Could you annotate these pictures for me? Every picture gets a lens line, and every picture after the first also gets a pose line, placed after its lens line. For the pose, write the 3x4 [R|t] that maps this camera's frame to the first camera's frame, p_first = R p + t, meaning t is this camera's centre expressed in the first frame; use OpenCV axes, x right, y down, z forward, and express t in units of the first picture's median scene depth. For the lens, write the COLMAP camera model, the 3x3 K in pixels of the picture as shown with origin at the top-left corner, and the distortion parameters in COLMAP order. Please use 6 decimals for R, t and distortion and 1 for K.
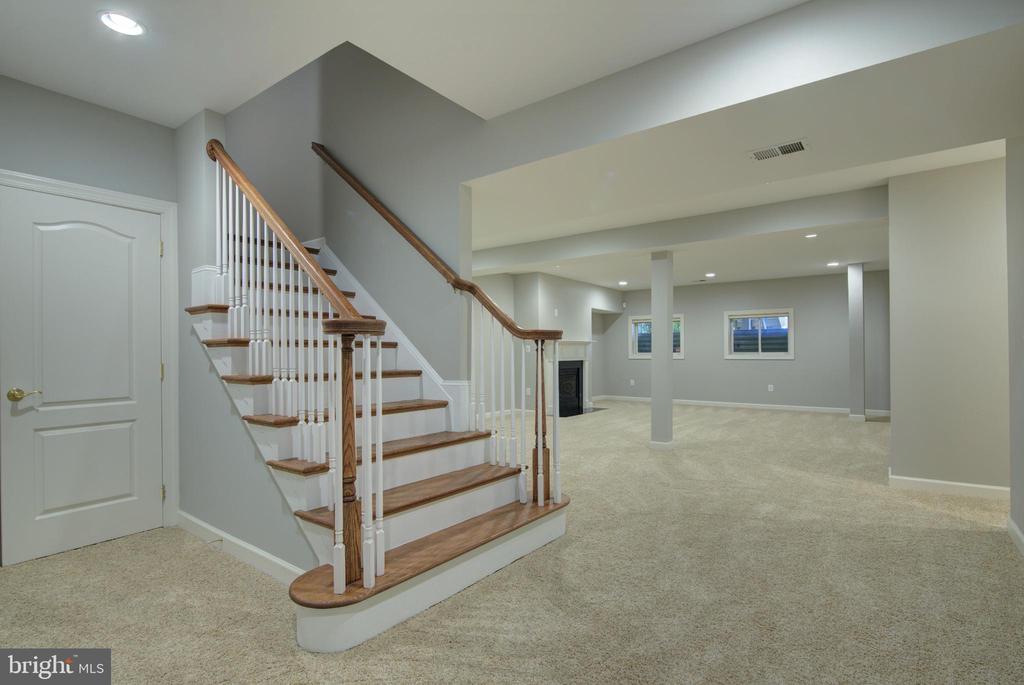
lens RADIAL K [[503.3, 0, 509.5], [0, 503.3, 347.8], [0, 0, 1]] dist [-0.023779, -0.000407]
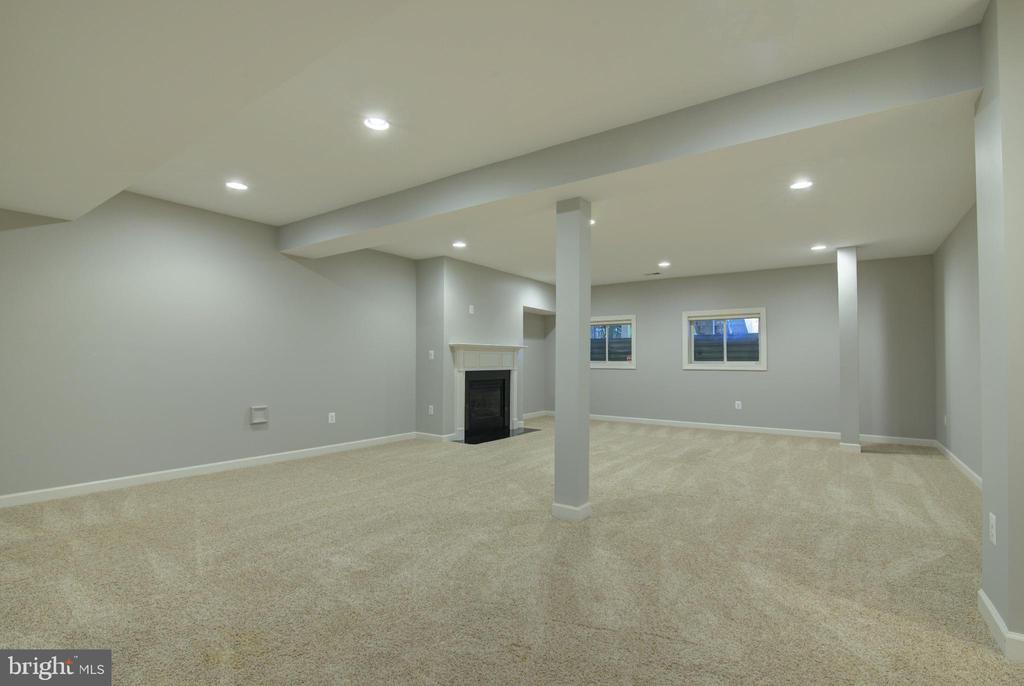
lens RADIAL K [[473.2, 0, 511.8], [0, 473.2, 351.5], [0, 0, 1]] dist [-0.015099, -0.000143]
pose [[0.999148, 0.005995, 0.040839, 0.117390], [-0.005600, 0.999937, -0.009775, 0.002473], [-0.040895, 0.009538, 0.999118, 0.237600]]
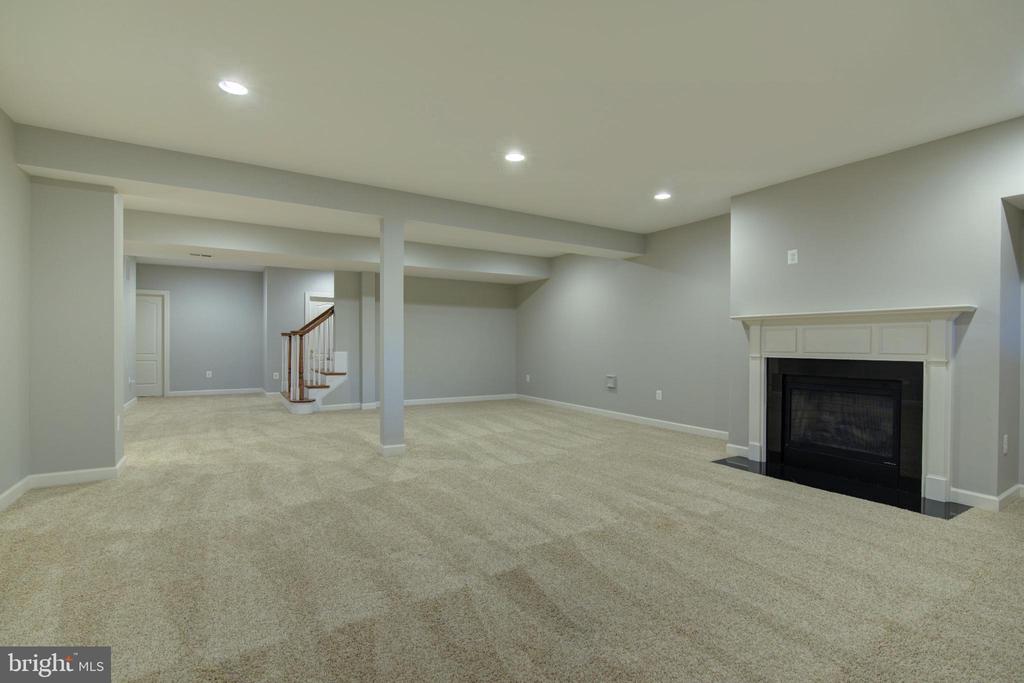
lens RADIAL K [[473.2, 0, 506.6], [0, 473.2, 348.3], [0, 0, 1]] dist [-0.015099, -0.000143]
pose [[-0.357811, 0.008774, -0.933753, 0.563406], [0.001928, 0.999961, 0.008658, 0.011293], [0.933792, 0.001298, -0.357814, 0.841828]]
